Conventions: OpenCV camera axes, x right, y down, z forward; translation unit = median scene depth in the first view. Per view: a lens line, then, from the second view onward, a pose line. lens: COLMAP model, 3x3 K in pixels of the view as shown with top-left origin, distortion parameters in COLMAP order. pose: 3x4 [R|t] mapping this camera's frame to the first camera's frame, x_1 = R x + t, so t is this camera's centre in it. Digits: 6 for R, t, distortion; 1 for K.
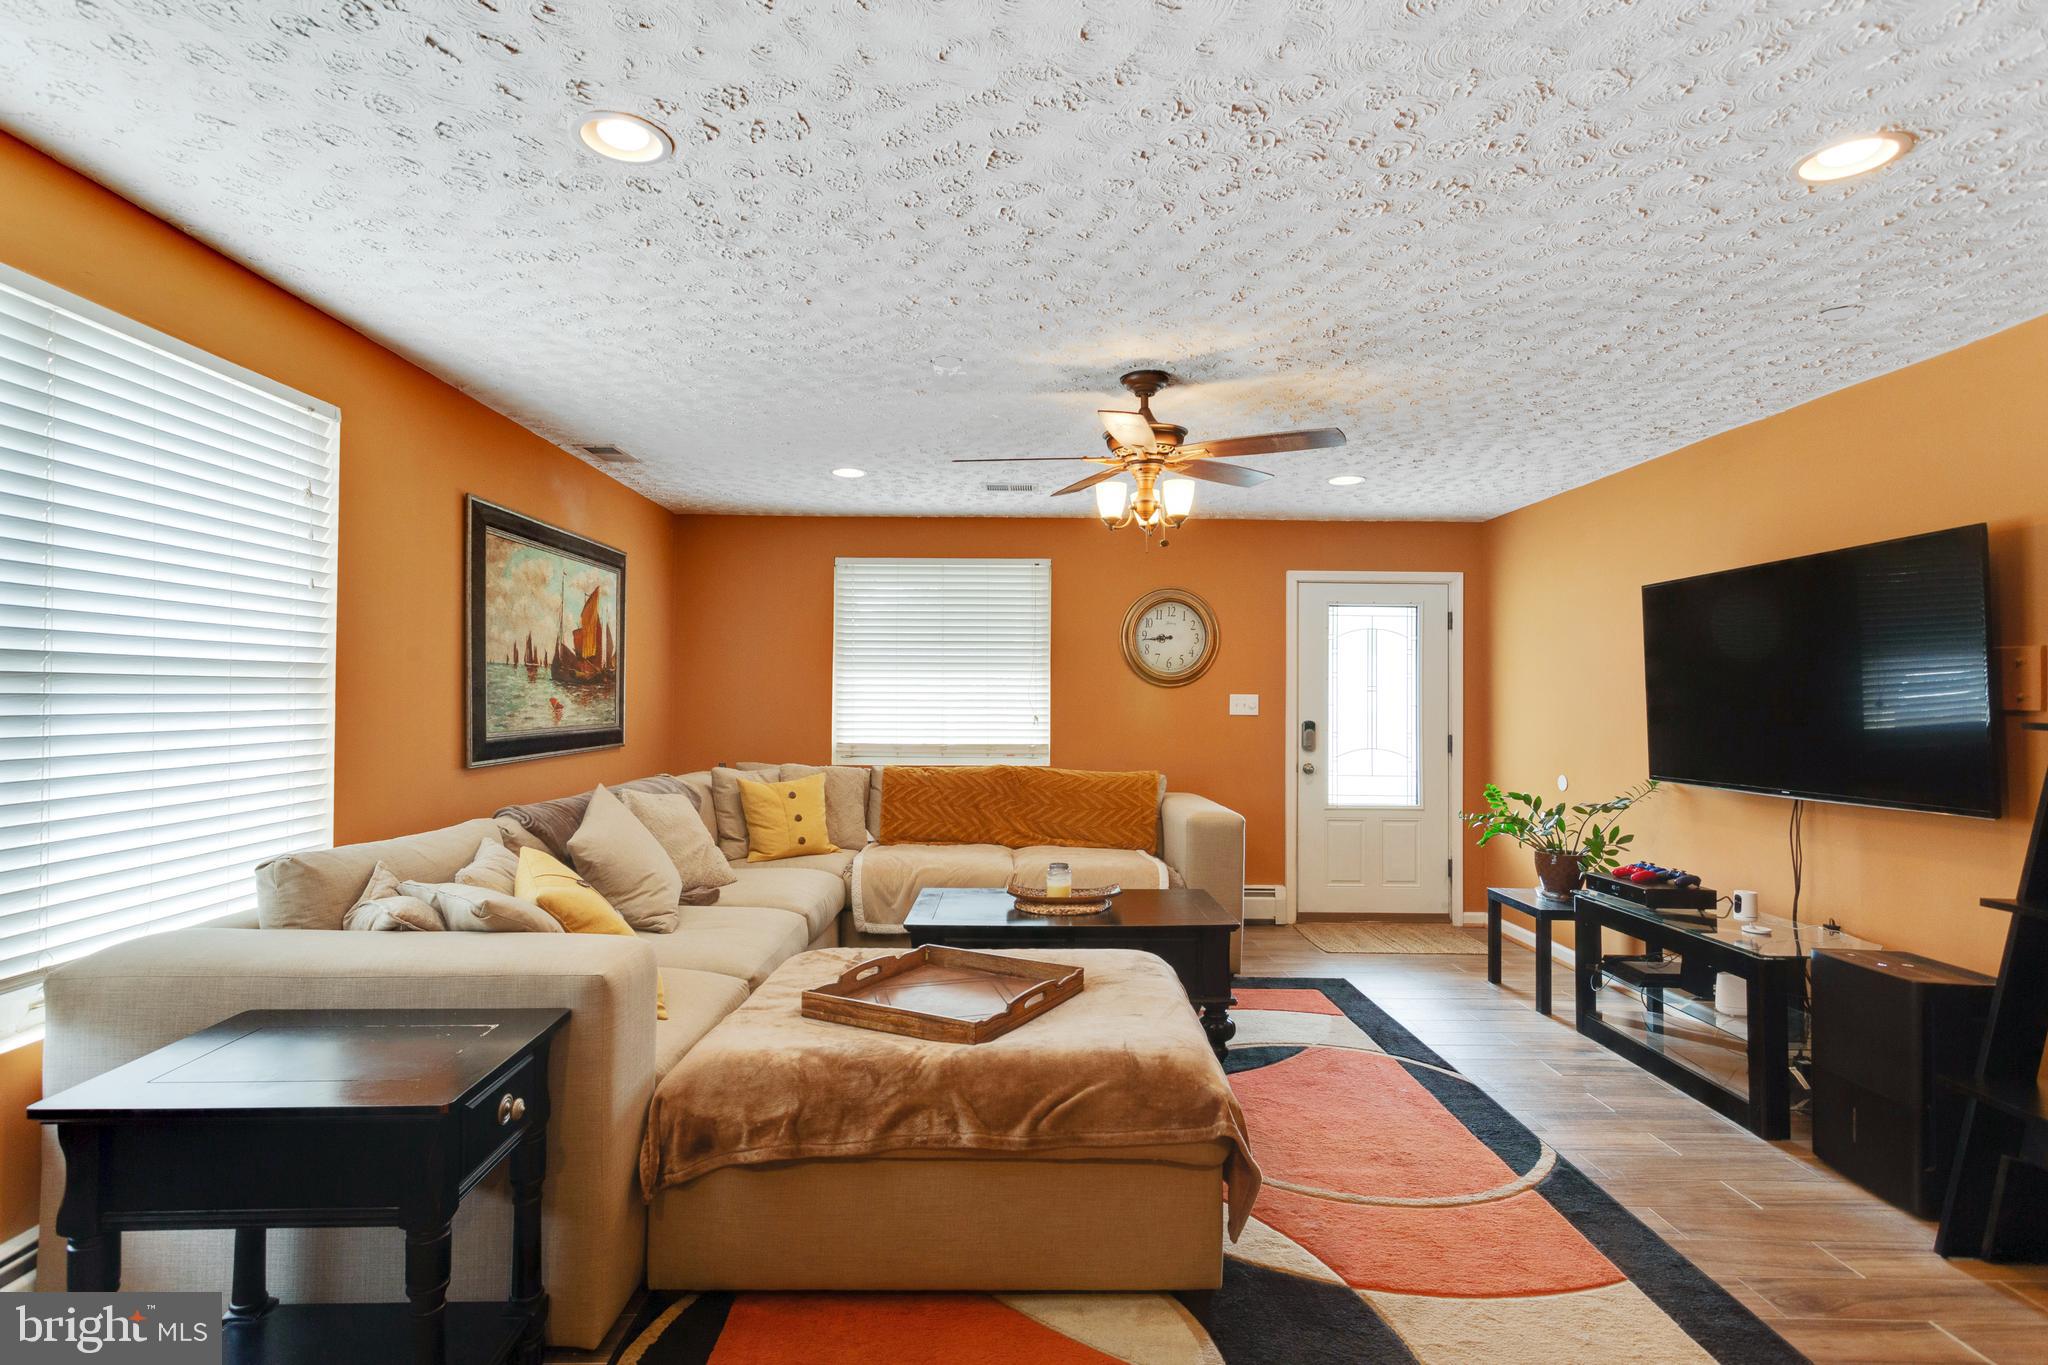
lens RADIAL K [[991.2, 0, 1012.6], [0, 991.2, 676.2], [0, 0, 1]] dist [0.012314, 0.000799]
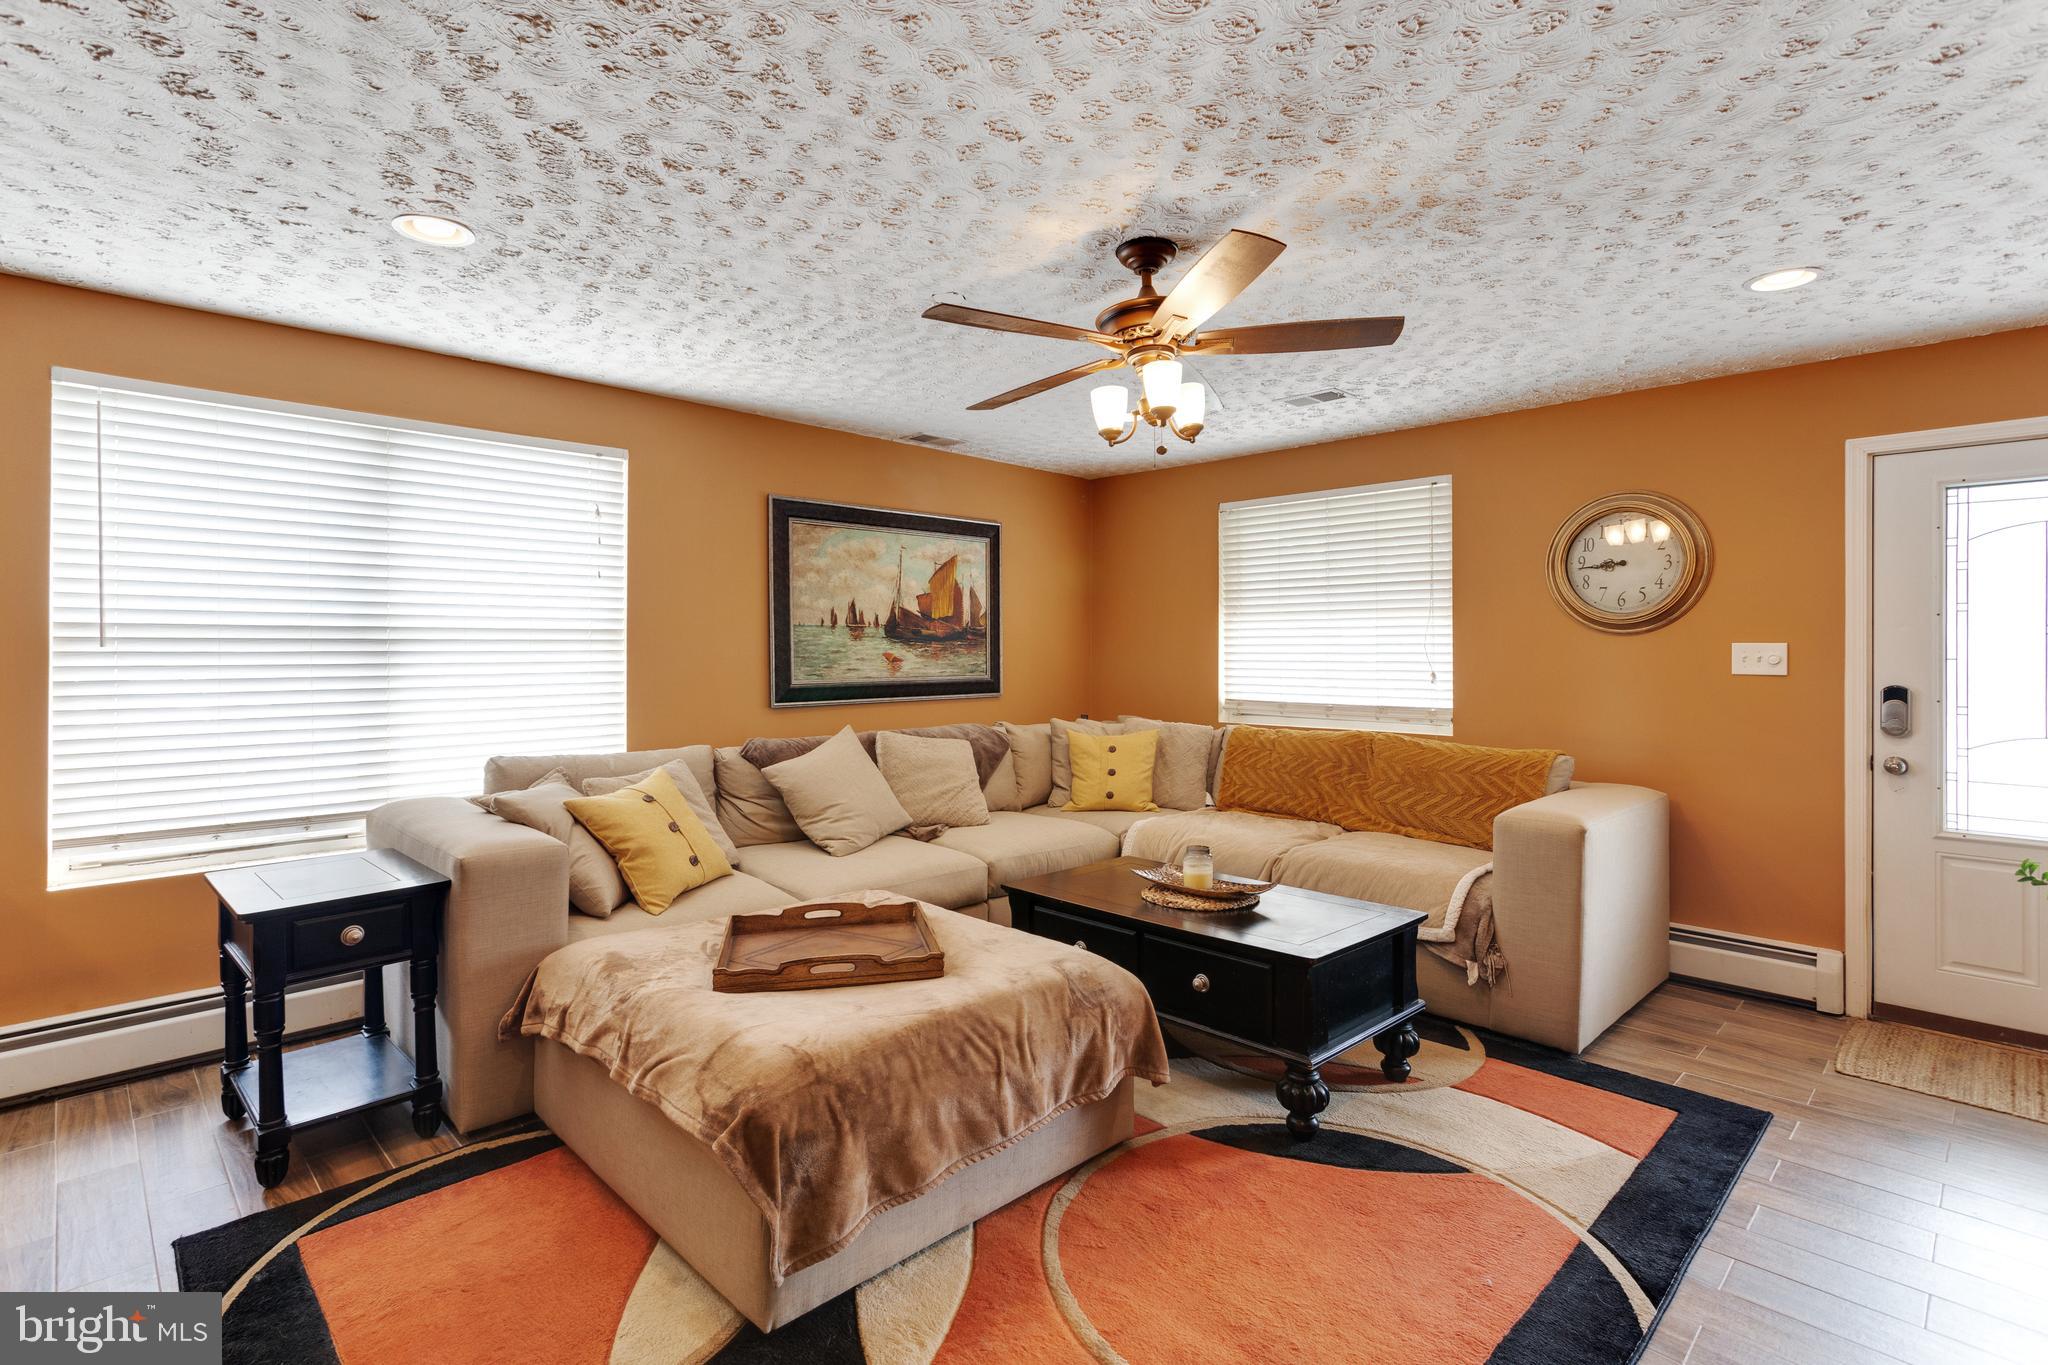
lens RADIAL K [[982.1, 0, 1024.5], [0, 982.1, 647.9], [0, 0, 1]] dist [0.004644, 0.000685]
pose [[0.698307, -0.007302, -0.715762, 0.506769], [0.020333, 0.999747, 0.009638, 0.008025], [0.715510, -0.021284, 0.698278, 0.297858]]
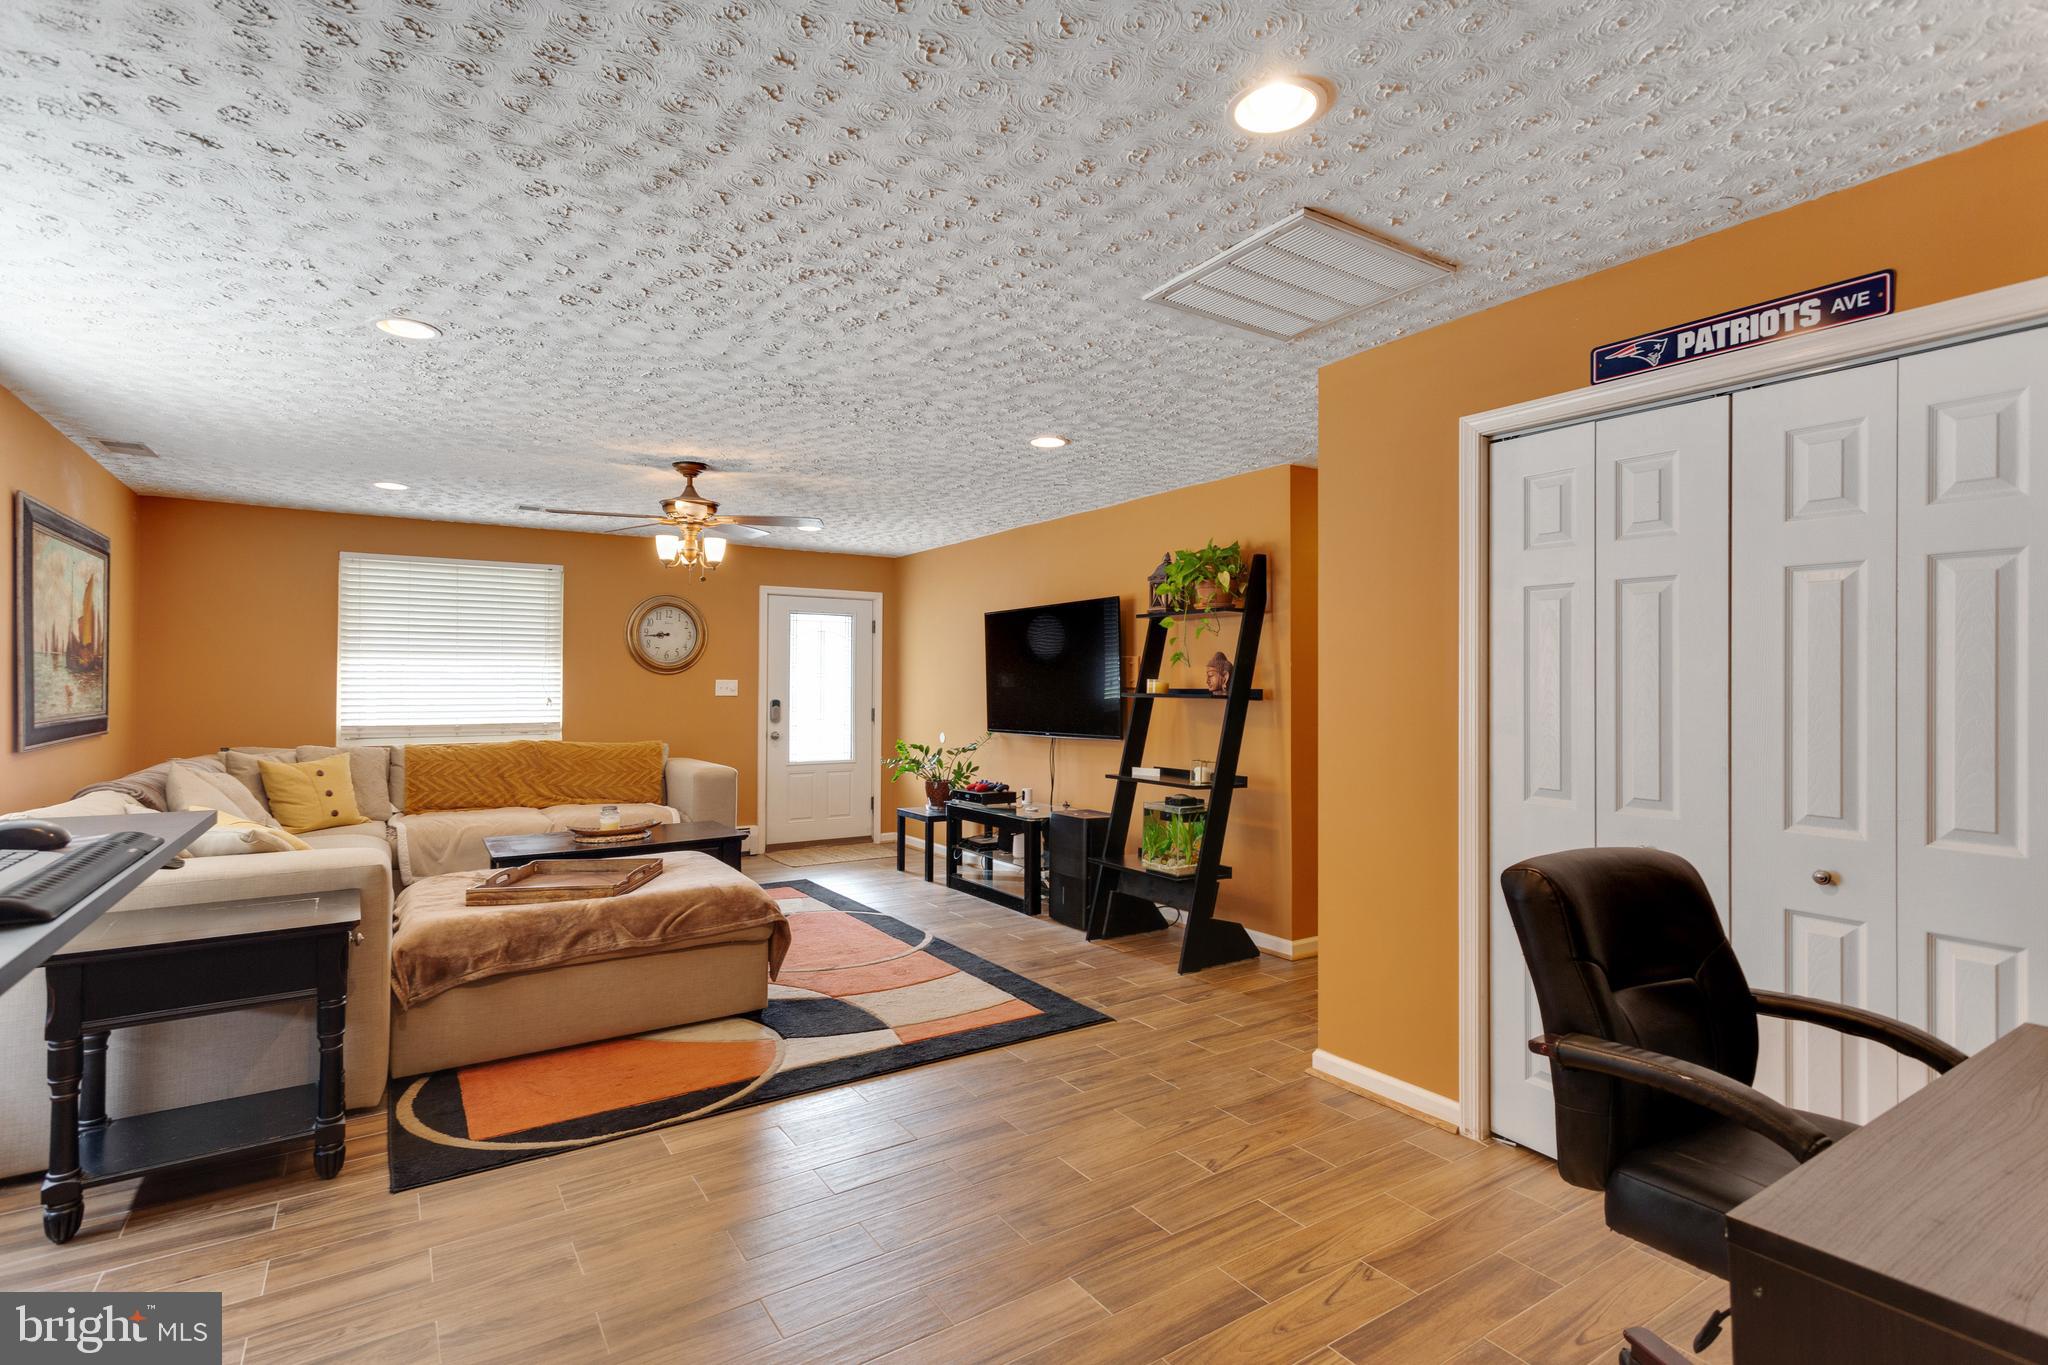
lens RADIAL K [[973.1, 0, 1026.5], [0, 973.1, 676.4], [0, 0, 1]] dist [0.002316, 0.000483]
pose [[0.835086, -0.000017, 0.550120, -0.194515], [-0.009005, 0.999866, 0.013700, -0.009964], [-0.550046, -0.016395, 0.834973, -0.383493]]
